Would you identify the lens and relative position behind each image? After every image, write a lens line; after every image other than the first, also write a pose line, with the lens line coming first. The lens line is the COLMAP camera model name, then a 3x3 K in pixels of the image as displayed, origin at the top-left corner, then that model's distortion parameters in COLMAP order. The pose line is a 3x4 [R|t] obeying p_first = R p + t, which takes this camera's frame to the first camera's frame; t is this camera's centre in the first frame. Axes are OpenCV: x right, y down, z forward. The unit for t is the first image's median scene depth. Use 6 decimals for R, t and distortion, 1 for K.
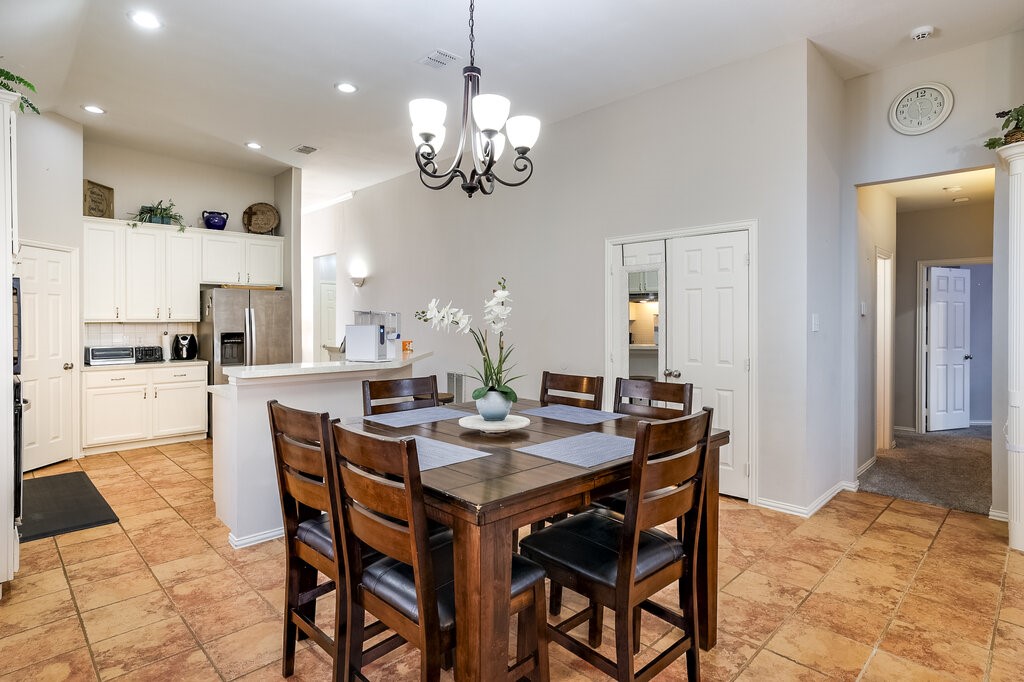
lens RADIAL K [[548.7, 0, 518.0], [0, 548.7, 324.2], [0, 0, 1]] dist [0.000128, 0.001889]
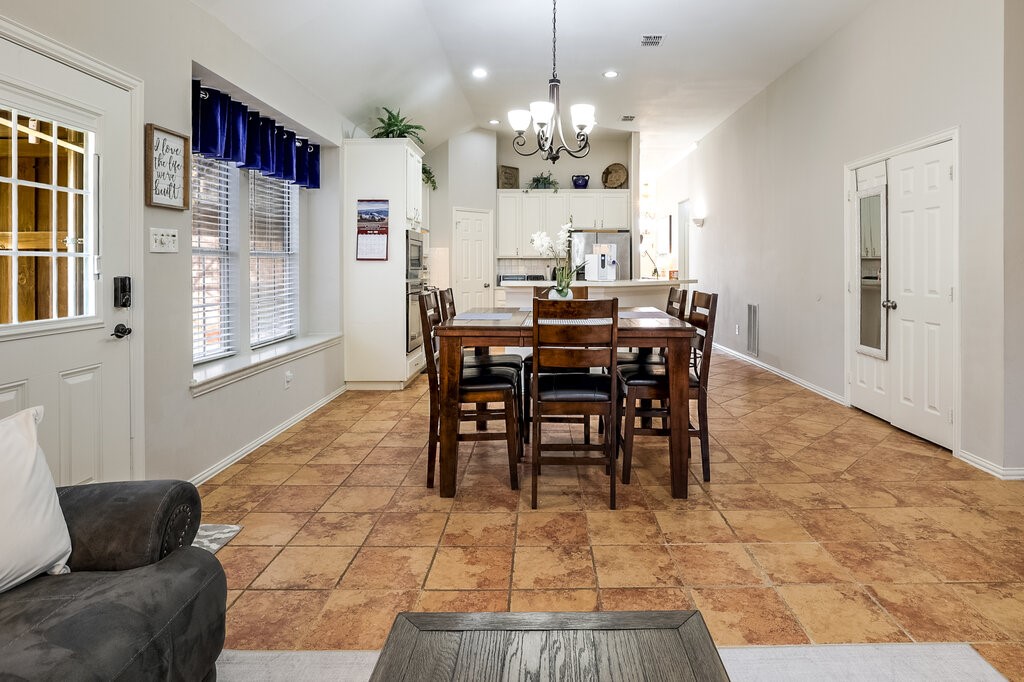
lens RADIAL K [[512.3, 0, 503.6], [0, 512.3, 261.6], [0, 0, 1]] dist [0.000255, 0.000170]
pose [[0.725910, 0.000264, -0.687790, 0.374195], [-0.004308, 0.999982, -0.004163, 0.022150], [0.687777, 0.005985, 0.725898, -0.059827]]
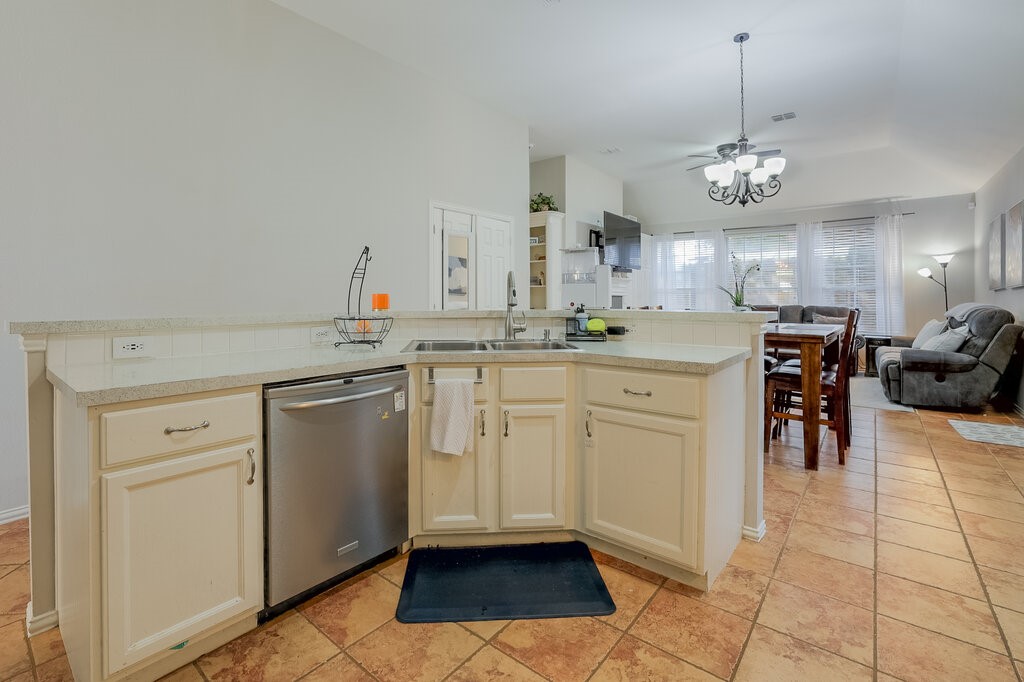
lens RADIAL K [[457.1, 0, 515.8], [0, 457.1, 303.8], [0, 0, 1]] dist [-0.000443, 0.000436]
pose [[-0.126699, -0.006672, 0.991919, -0.788724], [0.004587, 0.999963, 0.007312, 0.044431], [-0.991931, 0.005476, -0.126664, 1.004421]]
